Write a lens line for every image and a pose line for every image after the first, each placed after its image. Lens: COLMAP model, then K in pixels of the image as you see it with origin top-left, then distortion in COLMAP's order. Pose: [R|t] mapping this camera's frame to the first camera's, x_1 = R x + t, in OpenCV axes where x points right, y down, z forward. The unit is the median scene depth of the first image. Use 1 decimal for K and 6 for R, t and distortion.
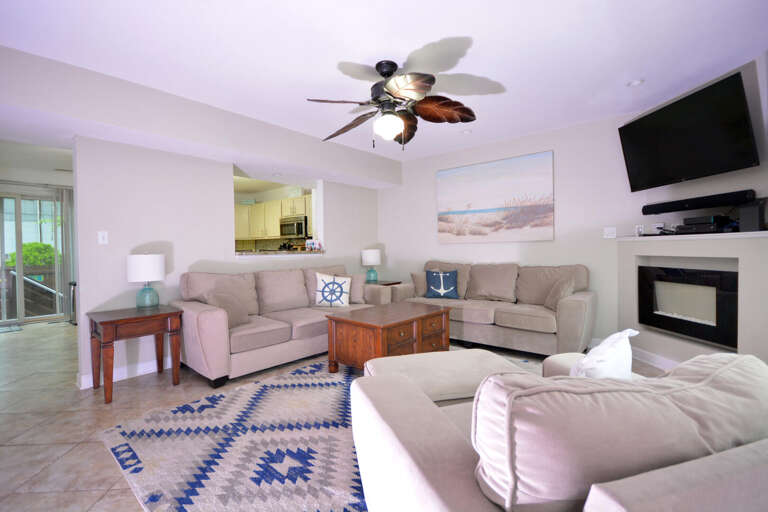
lens RADIAL K [[351.0, 0, 384.6], [0, 351.0, 255.8], [0, 0, 1]] dist [-0.004743, -0.000302]
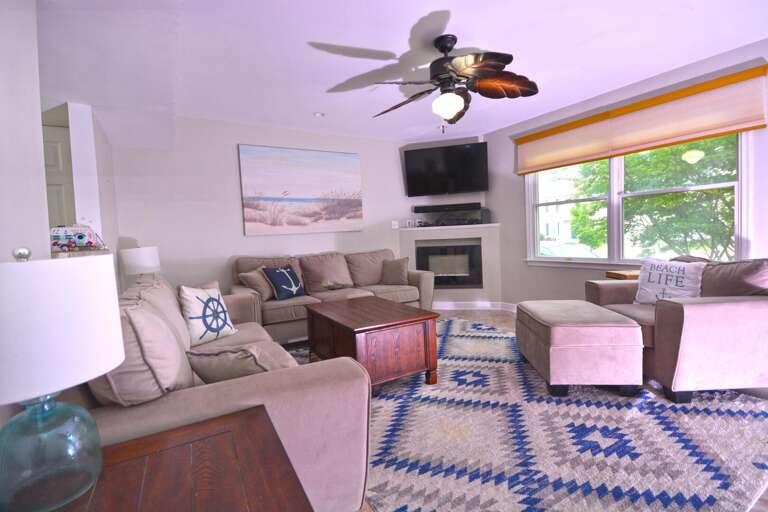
lens RADIAL K [[351.0, 0, 383.8], [0, 351.0, 252.9], [0, 0, 1]] dist [-0.004743, -0.000302]
pose [[0.327472, -0.050031, 0.943535, -0.610041], [0.060944, 0.997636, 0.031748, -0.001581], [-0.942893, 0.047107, 0.329747, 0.534941]]
